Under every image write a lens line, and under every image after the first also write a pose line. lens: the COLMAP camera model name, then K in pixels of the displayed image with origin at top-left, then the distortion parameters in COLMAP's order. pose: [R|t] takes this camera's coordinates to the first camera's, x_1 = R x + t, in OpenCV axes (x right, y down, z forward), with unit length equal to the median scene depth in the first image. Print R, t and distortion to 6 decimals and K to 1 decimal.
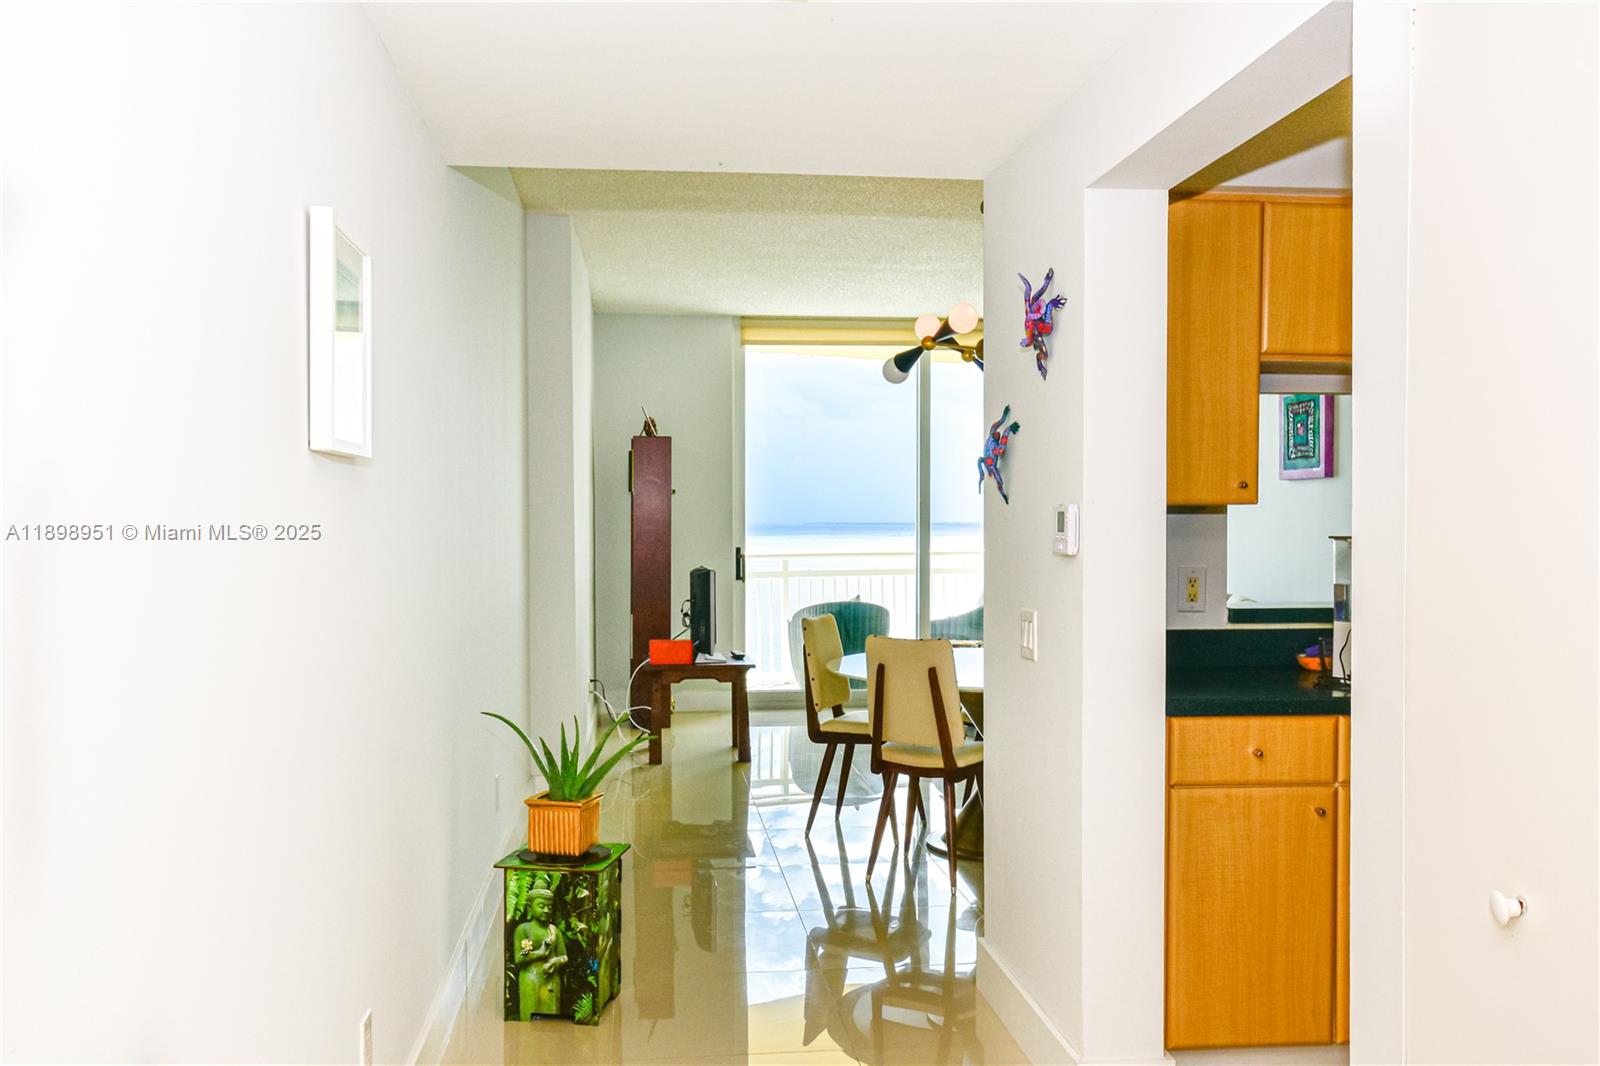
lens RADIAL K [[1354.5, 0, 759.0], [0, 1354.5, 605.3], [0, 0, 1]] dist [0.051719, -0.197561]
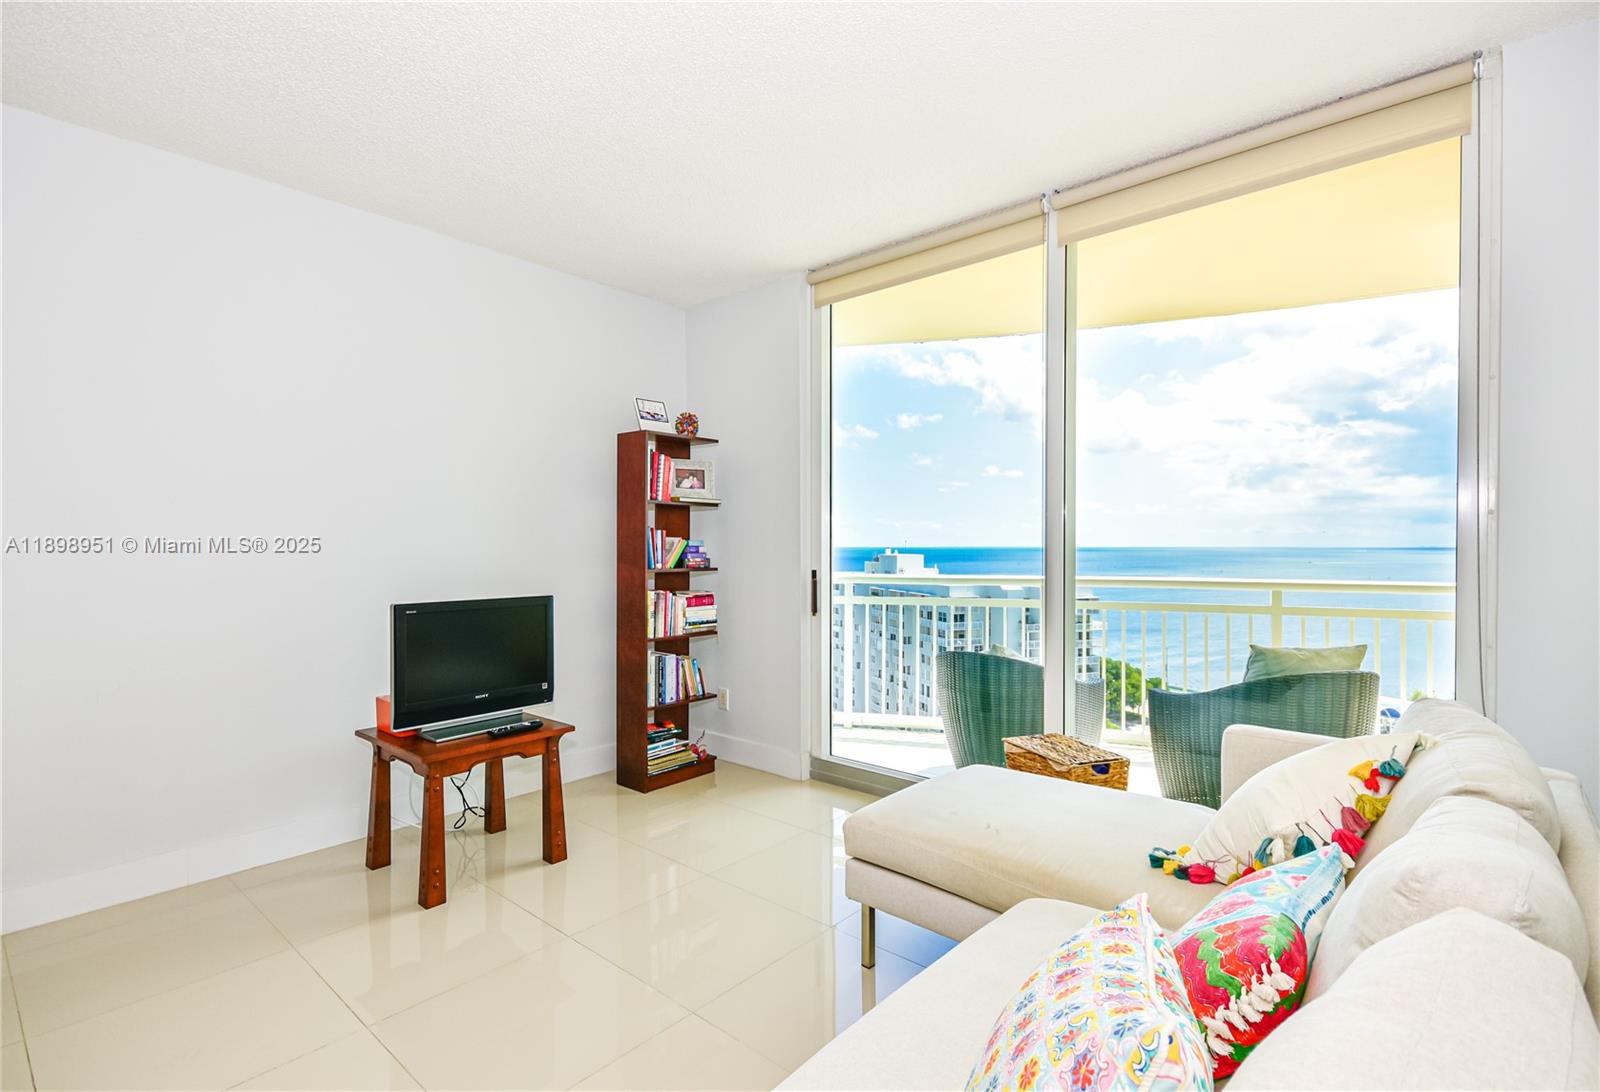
lens RADIAL K [[761.9, 0, 786.3], [0, 761.9, 552.3], [0, 0, 1]] dist [0.026581, -0.008573]
pose [[0.692739, 0.012660, -0.721077, 0.549181], [-0.054334, 0.997920, -0.034679, -0.069676], [0.719138, 0.063203, 0.691987, 1.315385]]
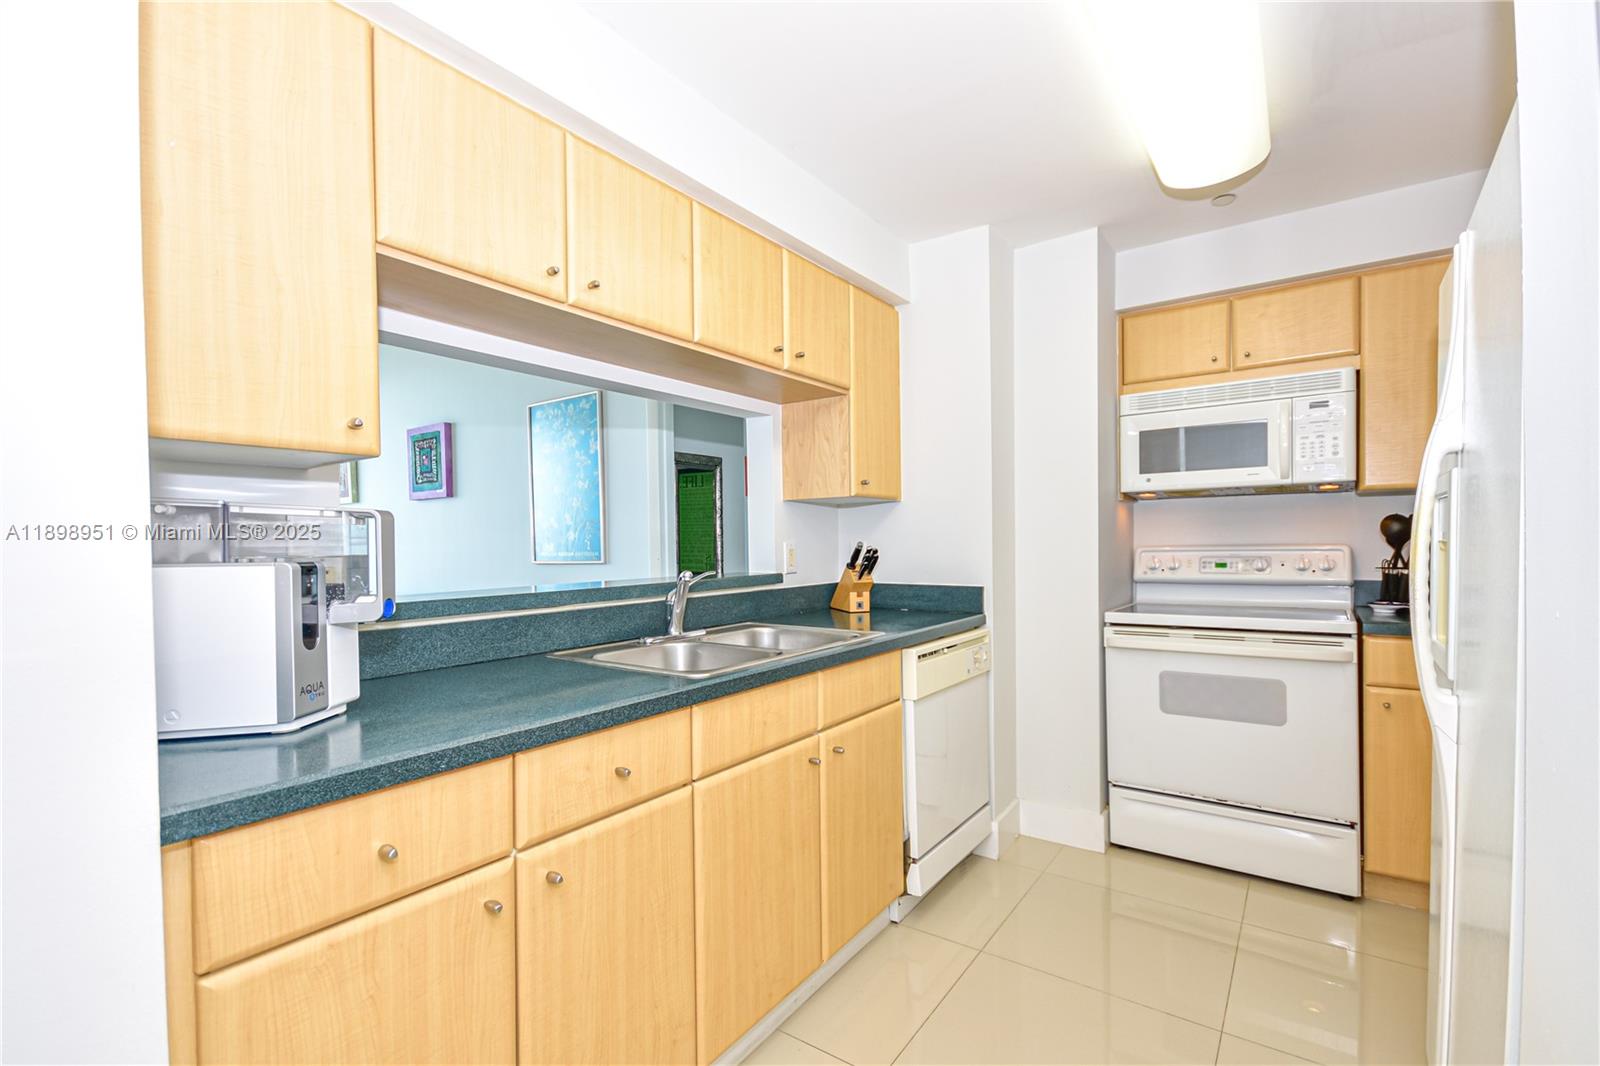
lens RADIAL K [[710.1, 0, 807.1], [0, 710.1, 513.3], [0, 0, 1]] dist [0.007790, 0.000076]
pose [[0.641961, 0.005902, 0.766714, 0.162034], [0.076228, 0.994525, -0.071481, -0.003434], [-0.762938, 0.104333, 0.637996, 0.426314]]
